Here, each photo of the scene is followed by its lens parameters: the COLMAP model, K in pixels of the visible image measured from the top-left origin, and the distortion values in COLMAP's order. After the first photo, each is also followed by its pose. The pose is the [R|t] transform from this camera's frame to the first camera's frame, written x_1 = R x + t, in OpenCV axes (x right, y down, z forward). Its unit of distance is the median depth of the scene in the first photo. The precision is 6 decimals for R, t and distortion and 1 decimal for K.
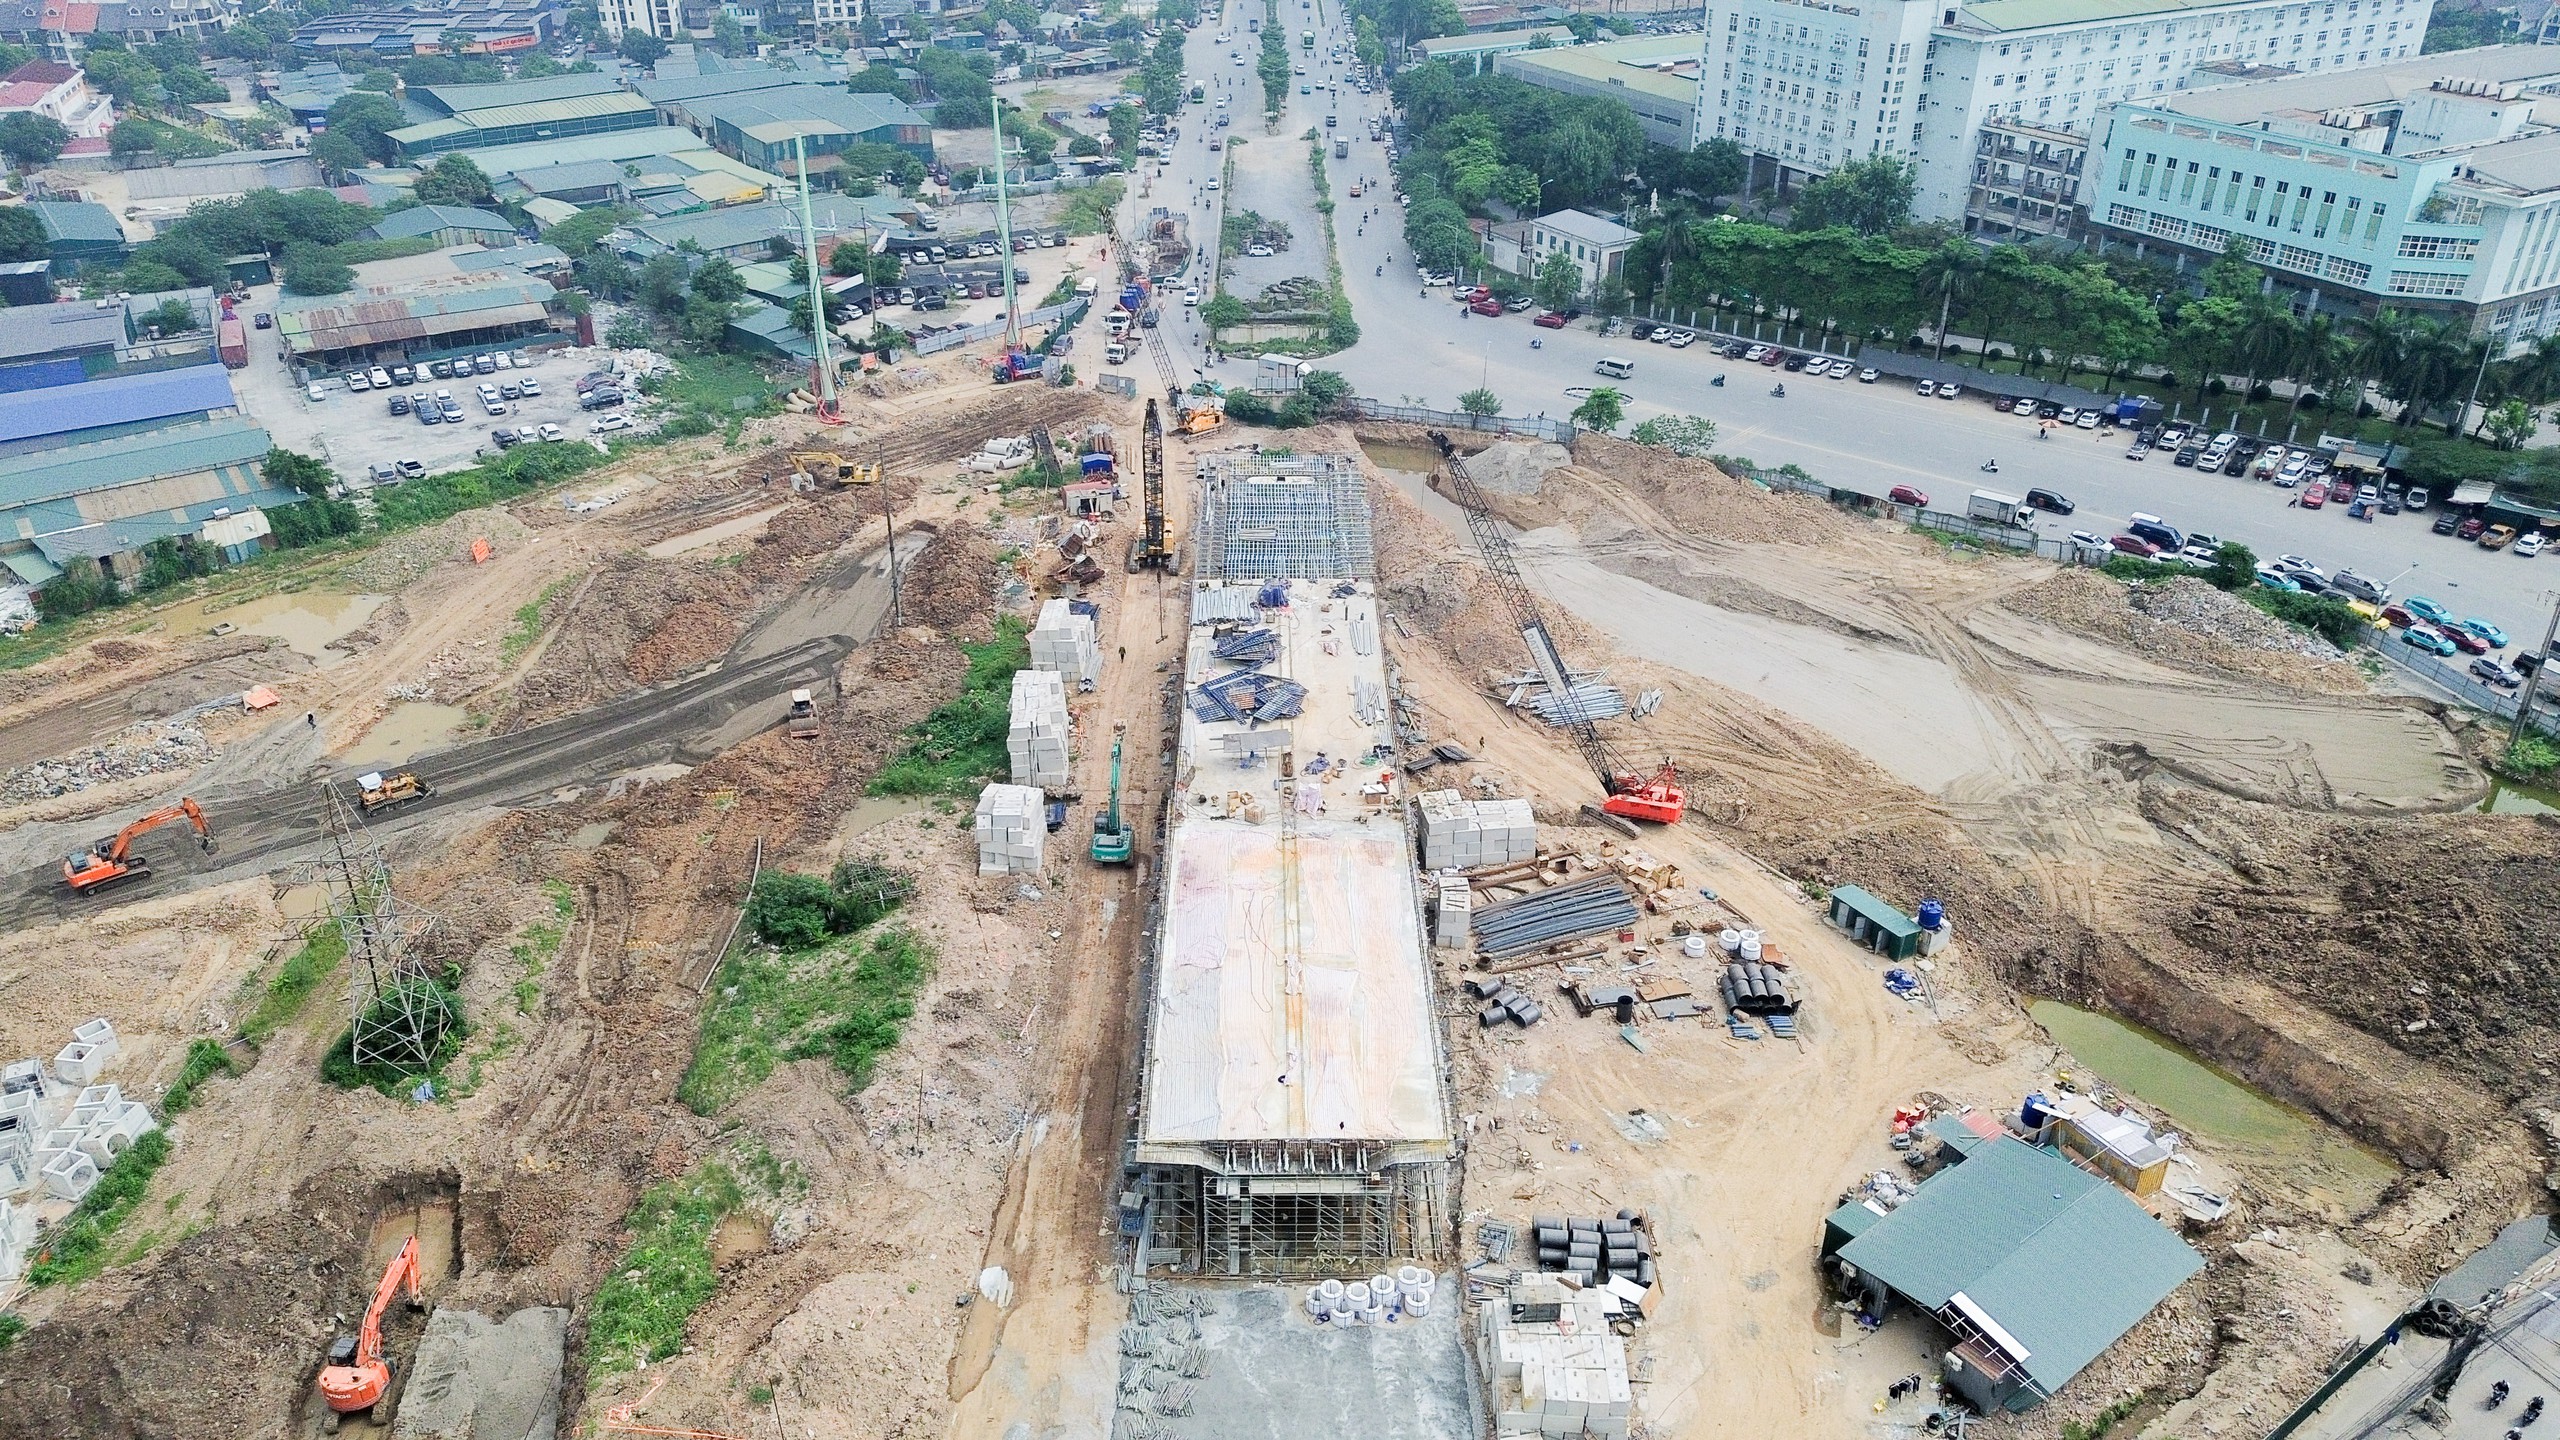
lens RADIAL K [[1822.6, 0, 1275.4], [0, 1822.6, 709.7], [0, 0, 1]] dist [0.071909, -0.067912]
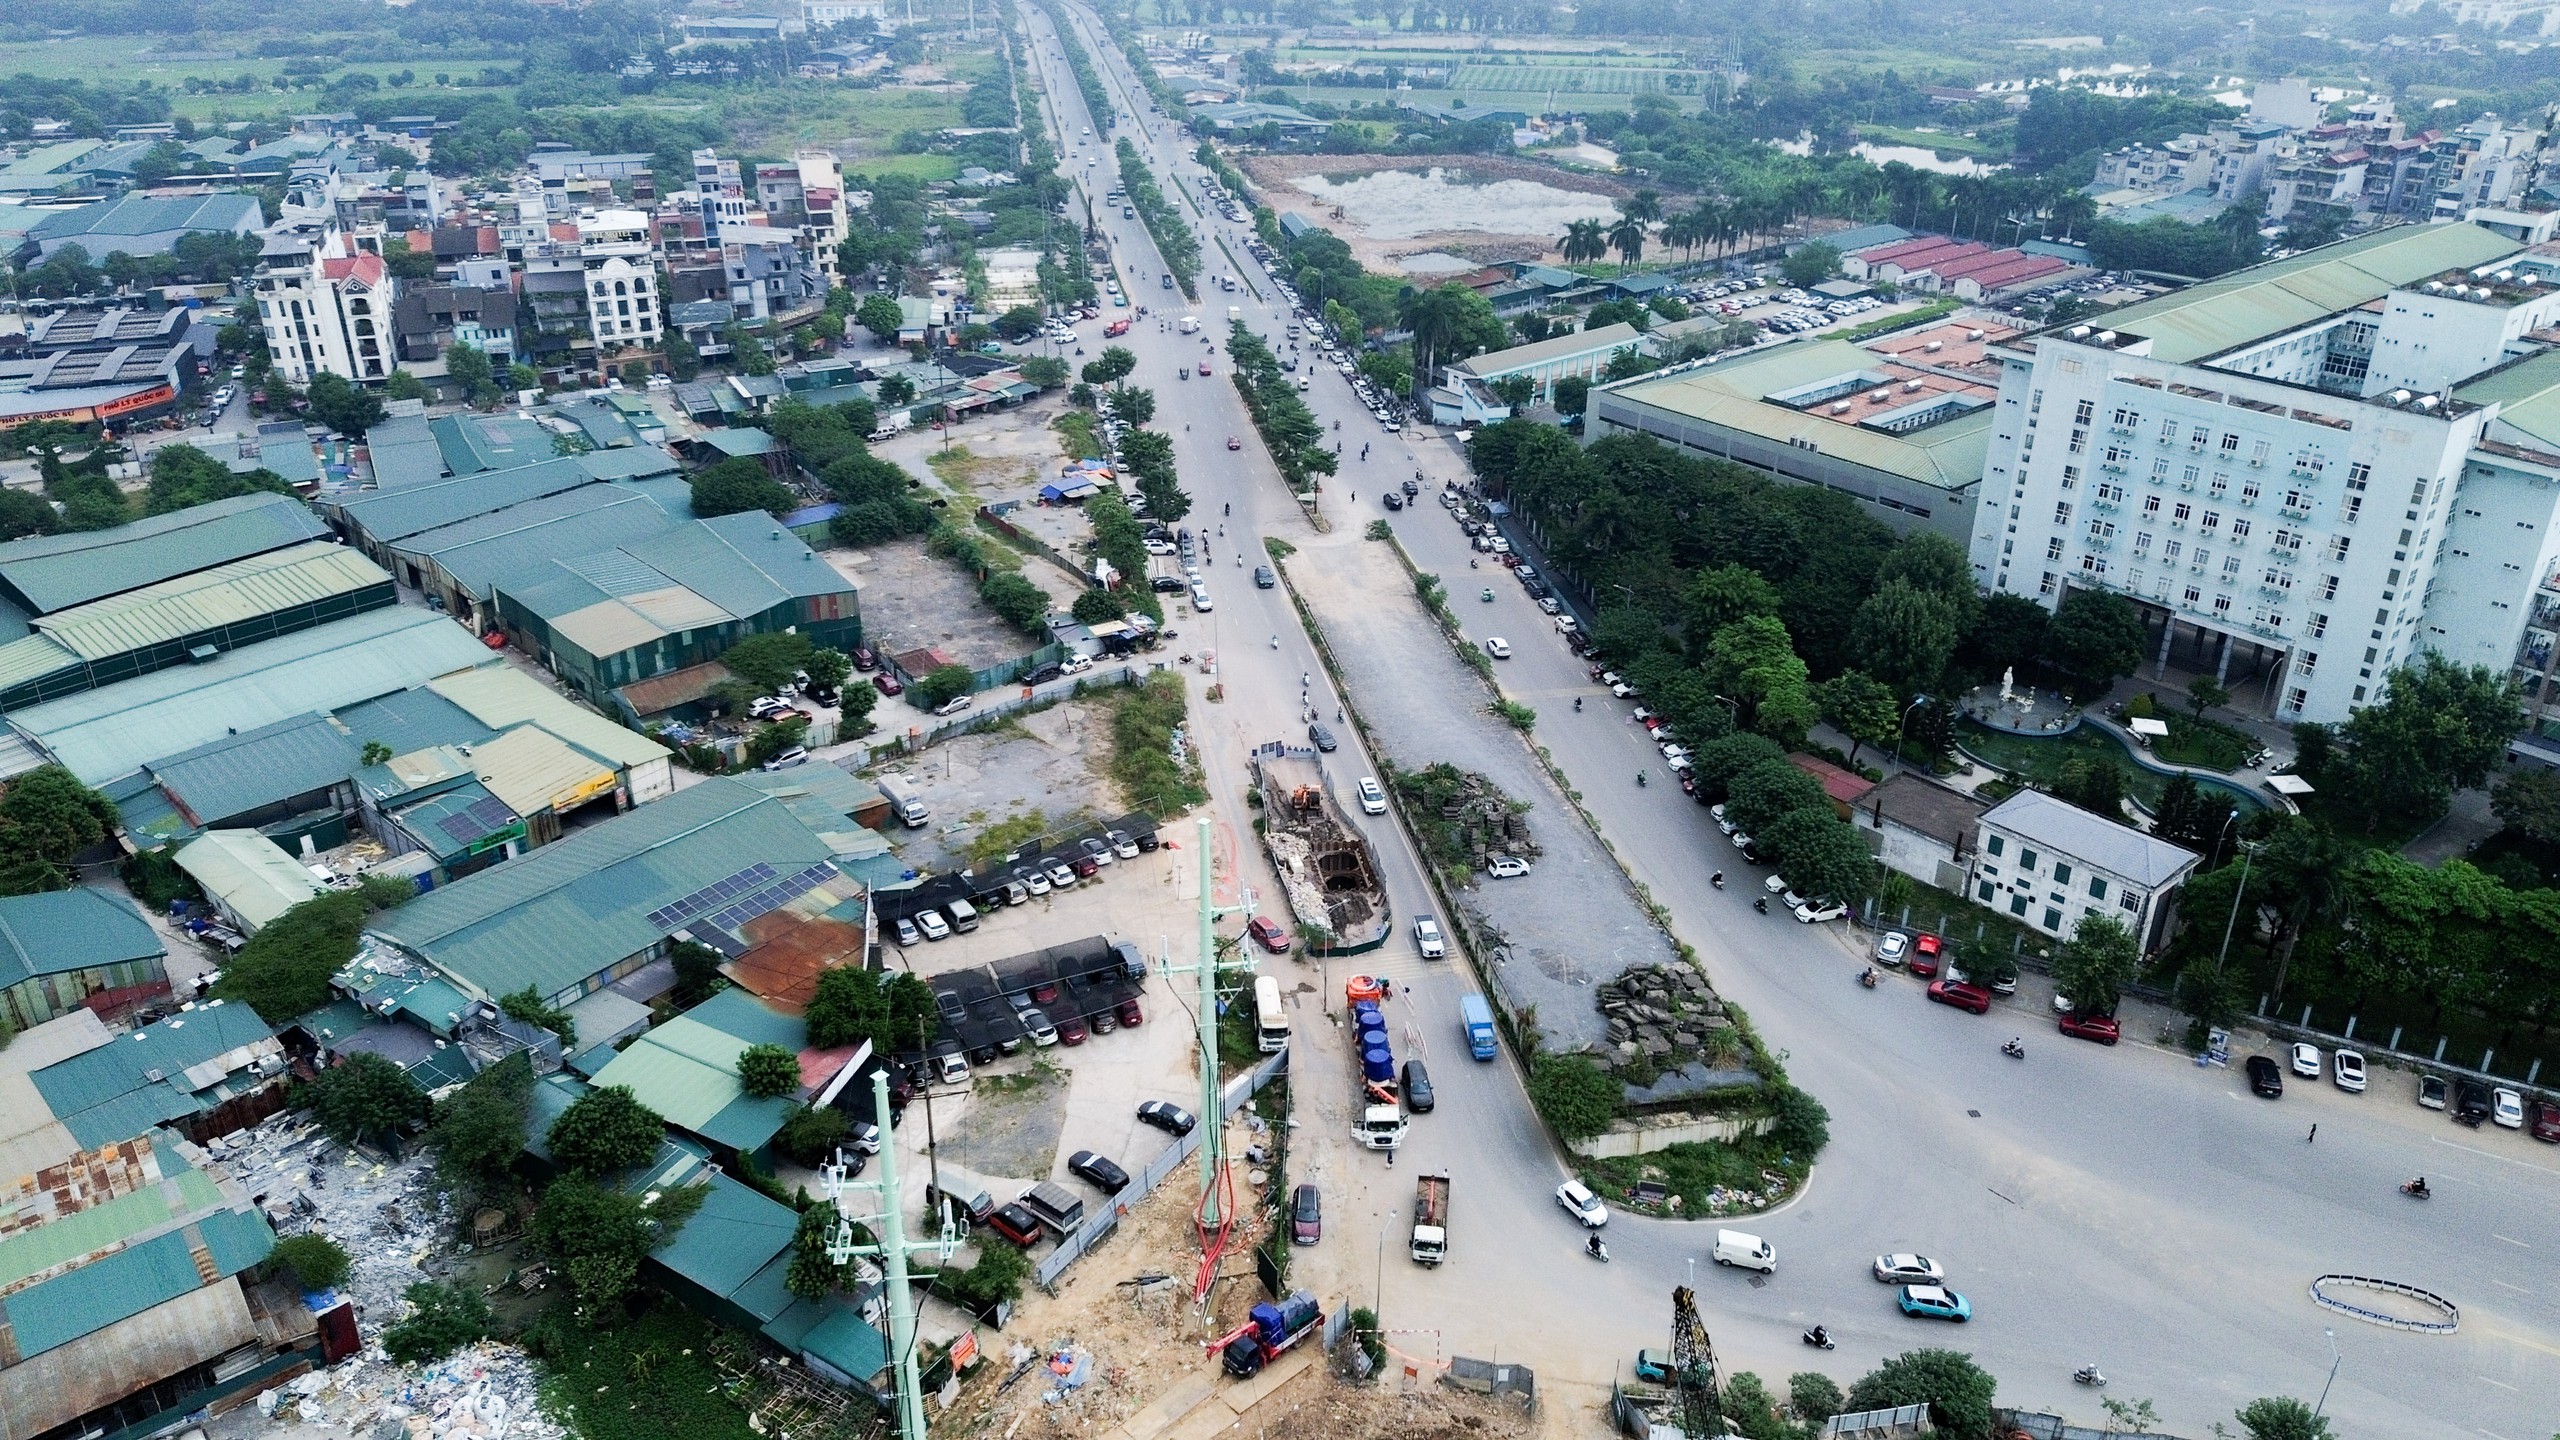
lens RADIAL K [[1822.6, 0, 1275.4], [0, 1822.6, 709.7], [0, 0, 1]] dist [0.071909, -0.067912]
pose [[0.985770, -0.070934, 0.152400, -0.203492], [0.078848, 0.995801, -0.046515, -0.333331], [-0.148460, 0.057870, 0.987224, 0.495313]]
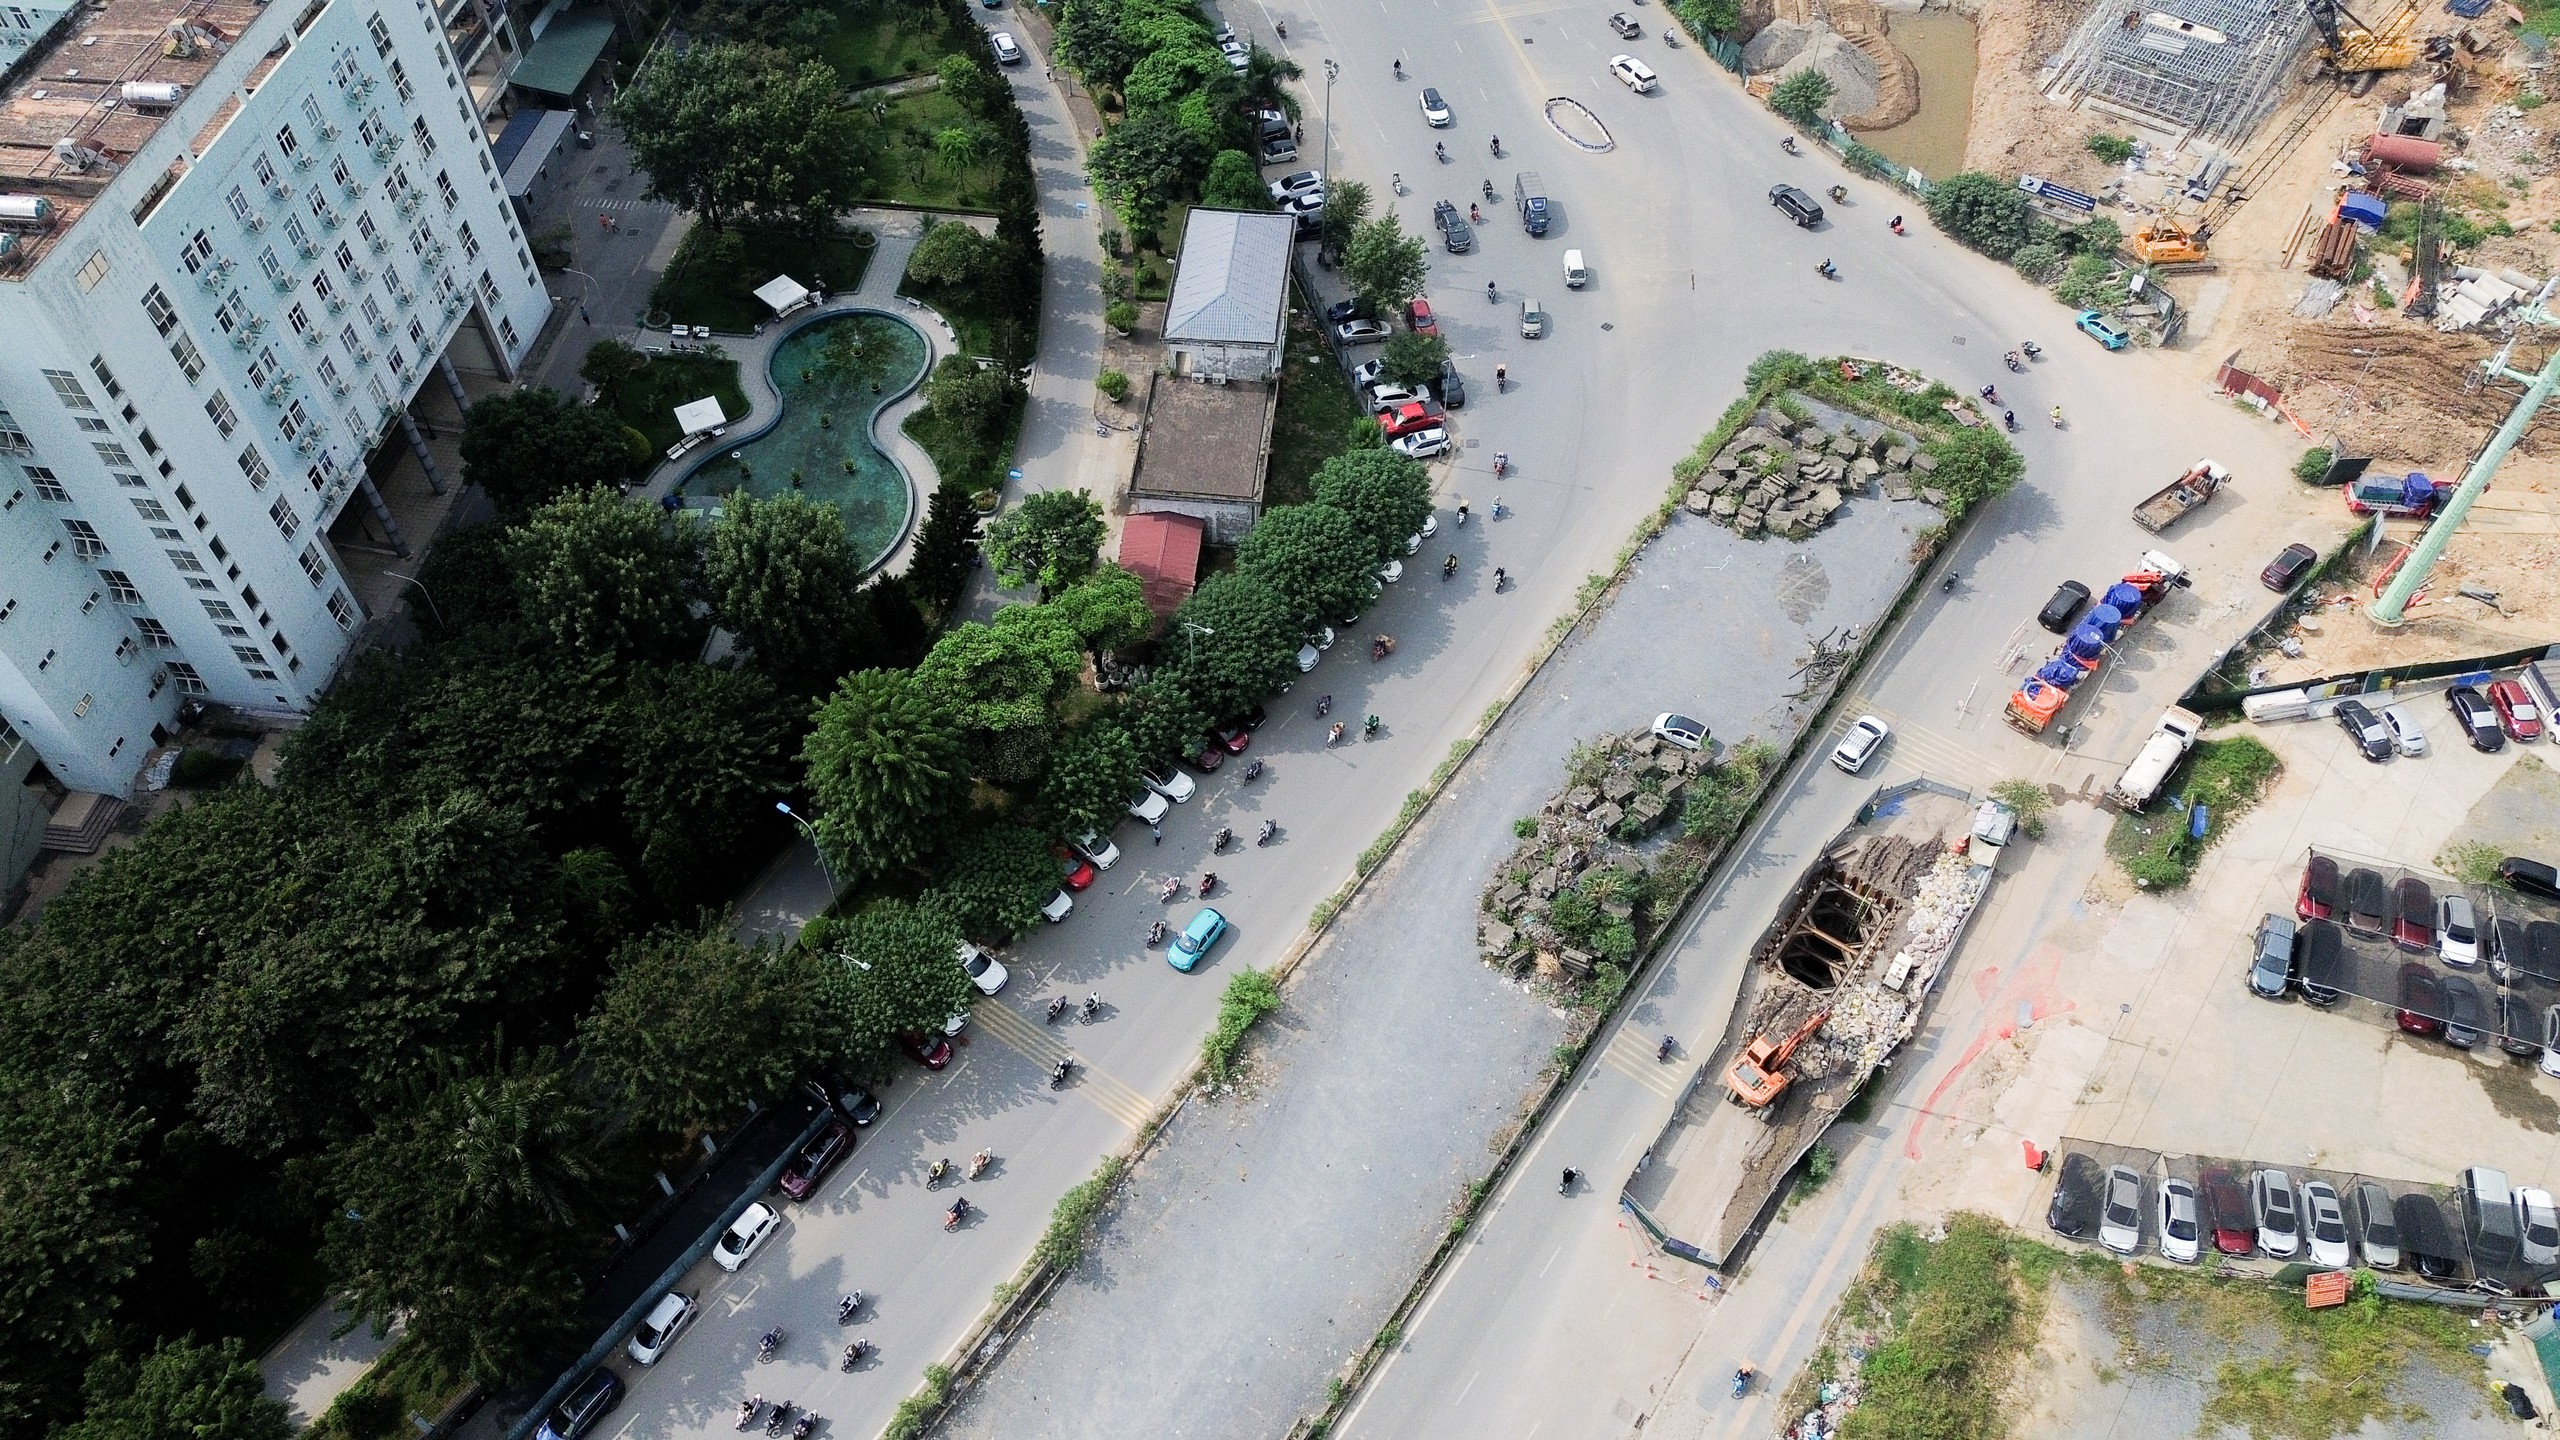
lens RADIAL K [[1811.7, 0, 1277.2], [0, 1811.7, 726.1], [0, 0, 1]] dist [0.069281, -0.061415]
pose [[-0.803336, -0.461151, 0.376817, -0.107241], [0.289927, 0.249849, 0.923860, -0.795624], [-0.520186, 0.851420, -0.067012, 1.281139]]
